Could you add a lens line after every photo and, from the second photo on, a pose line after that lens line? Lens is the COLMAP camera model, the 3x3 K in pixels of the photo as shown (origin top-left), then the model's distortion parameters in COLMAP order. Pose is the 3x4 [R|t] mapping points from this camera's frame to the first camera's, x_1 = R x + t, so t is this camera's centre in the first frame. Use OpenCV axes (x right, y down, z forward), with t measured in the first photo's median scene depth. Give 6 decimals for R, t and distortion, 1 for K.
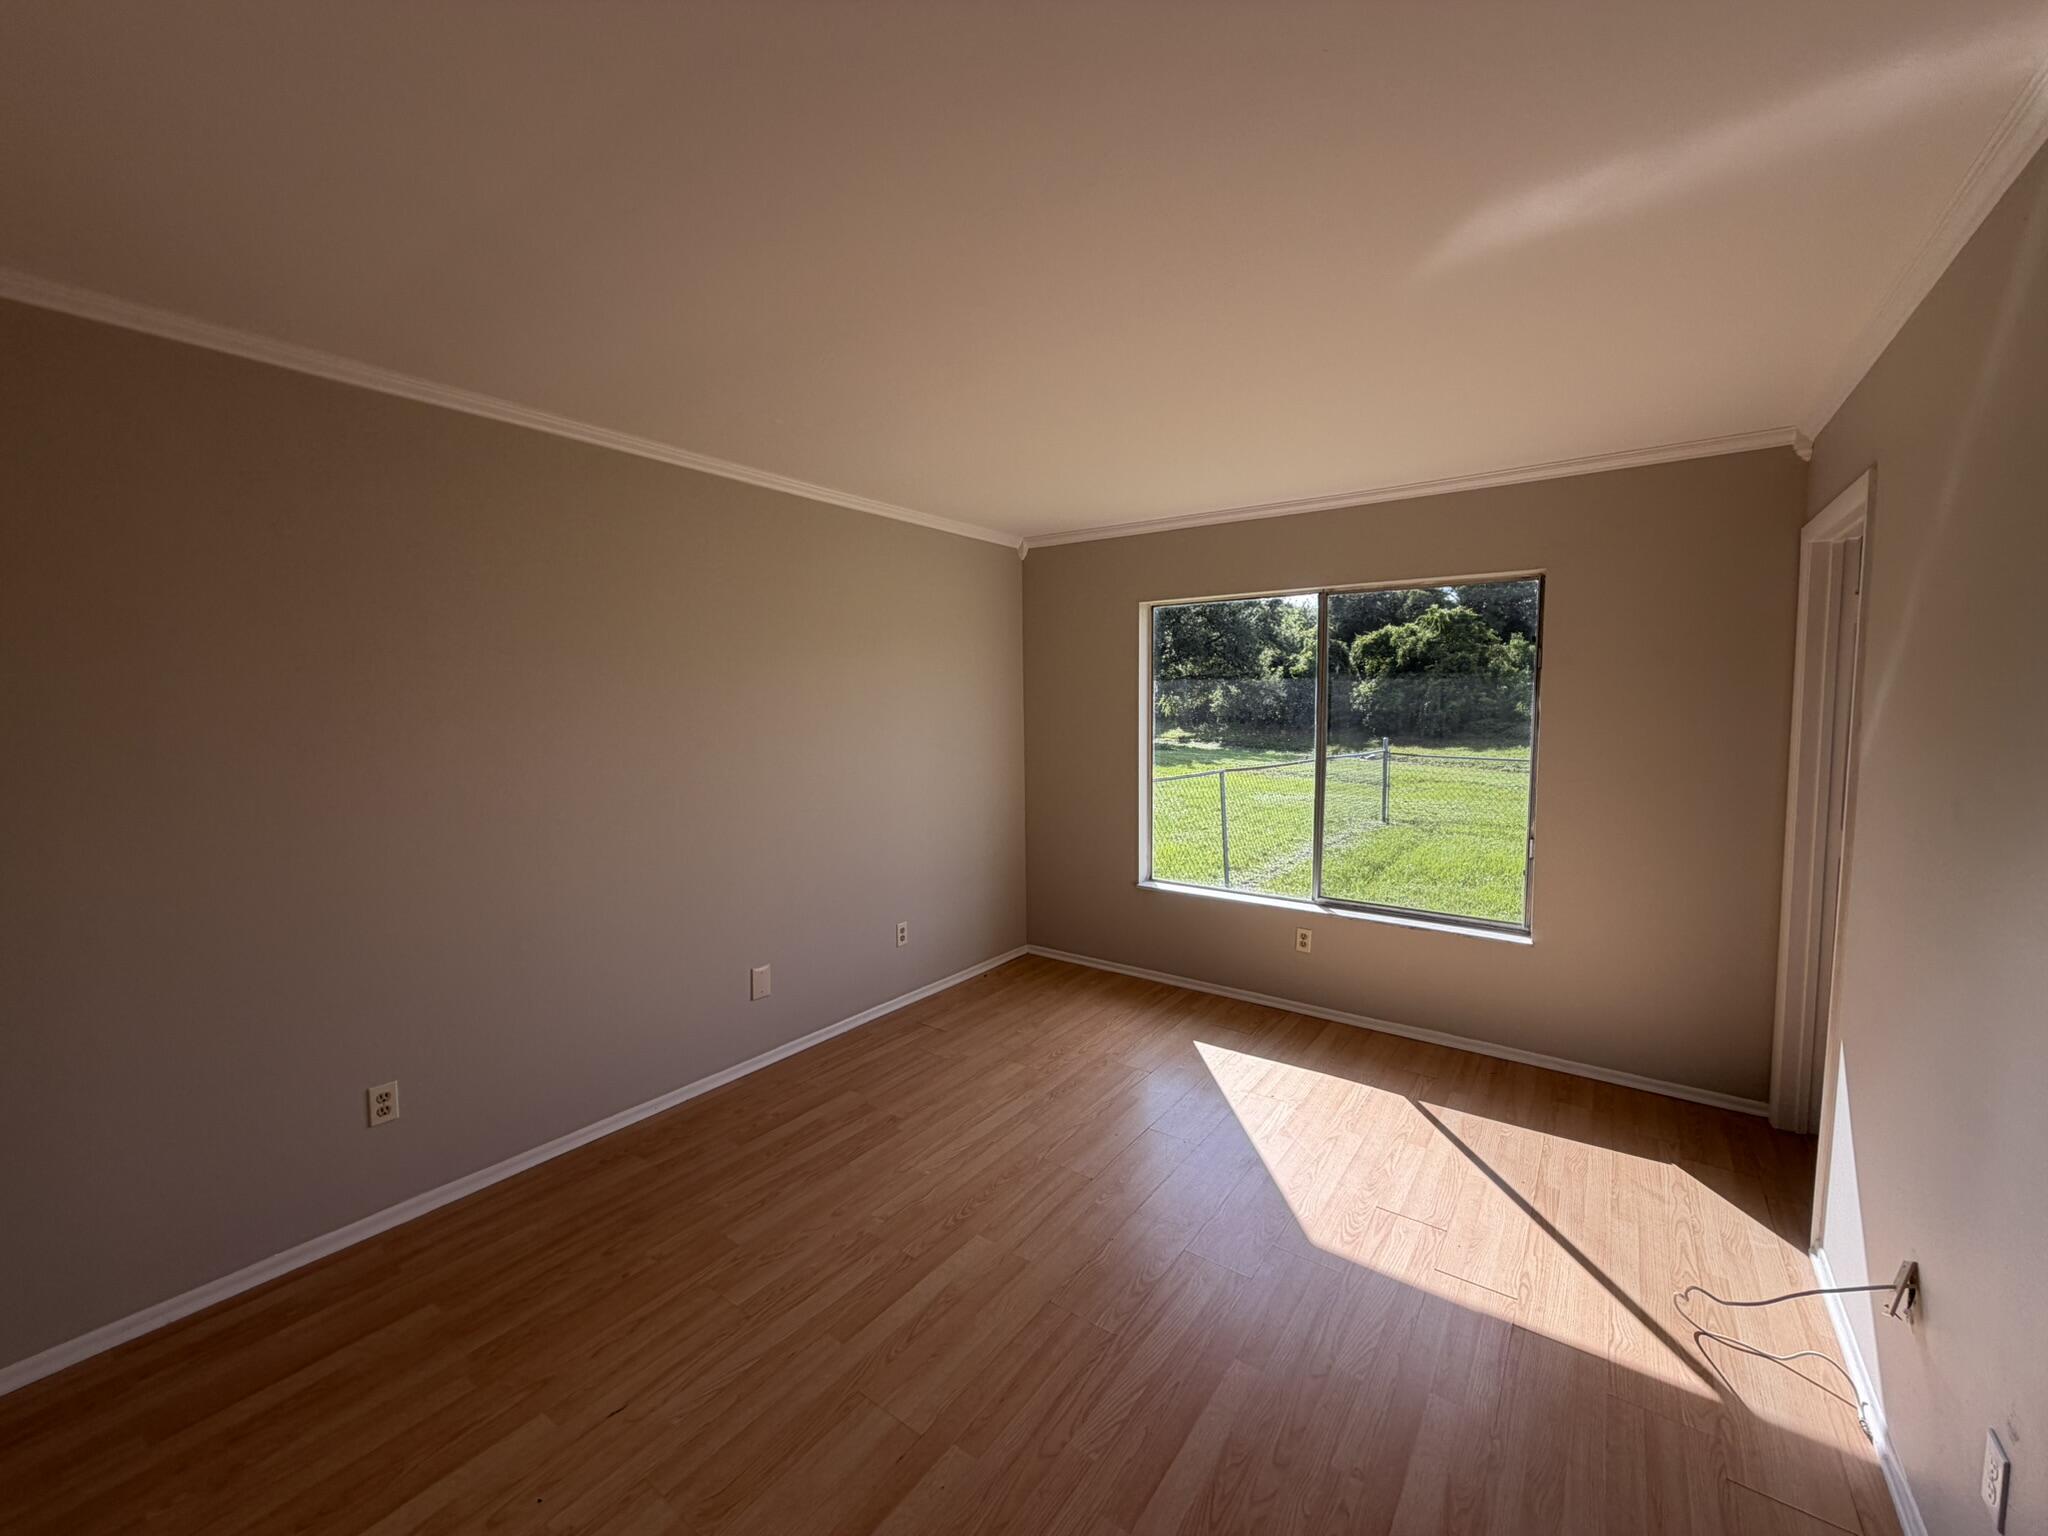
lens RADIAL K [[818.8, 0, 1030.0], [0, 818.8, 763.2], [0, 0, 1]] dist [0.000352, 0.000119]
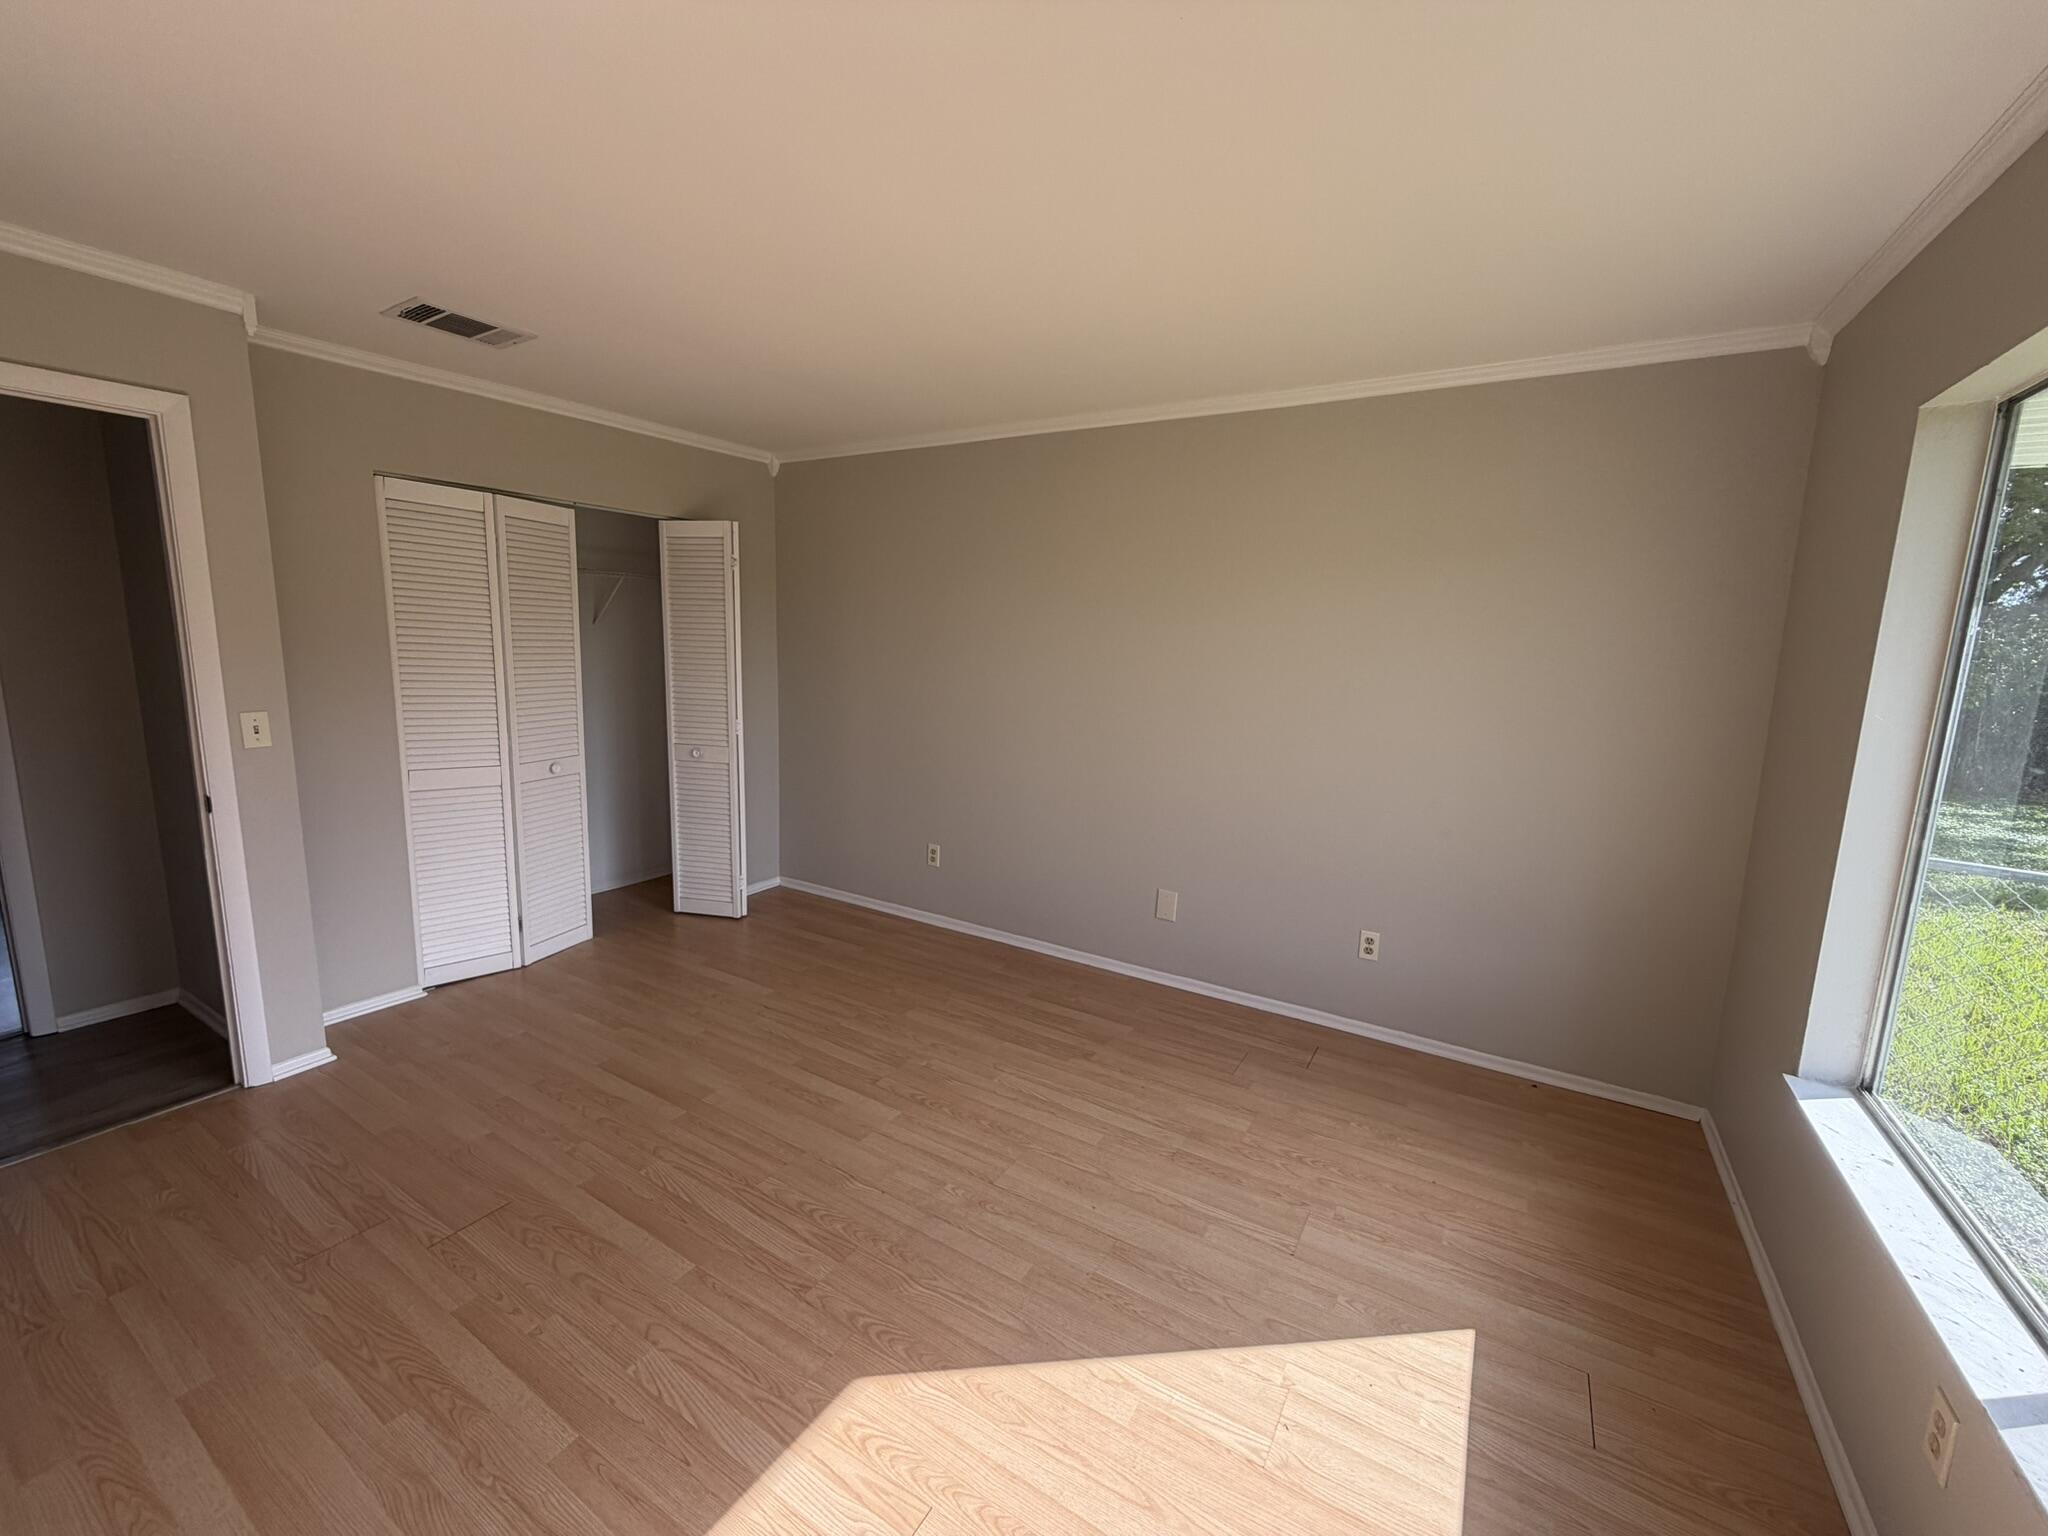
lens RADIAL K [[818.8, 0, 1027.6], [0, 818.8, 767.5], [0, 0, 1]] dist [0.000352, 0.000119]
pose [[0.076683, 0.163258, -0.983599, 0.848238], [-0.107770, 0.982081, 0.154604, -0.066567], [0.991214, 0.094147, 0.092903, 0.893801]]
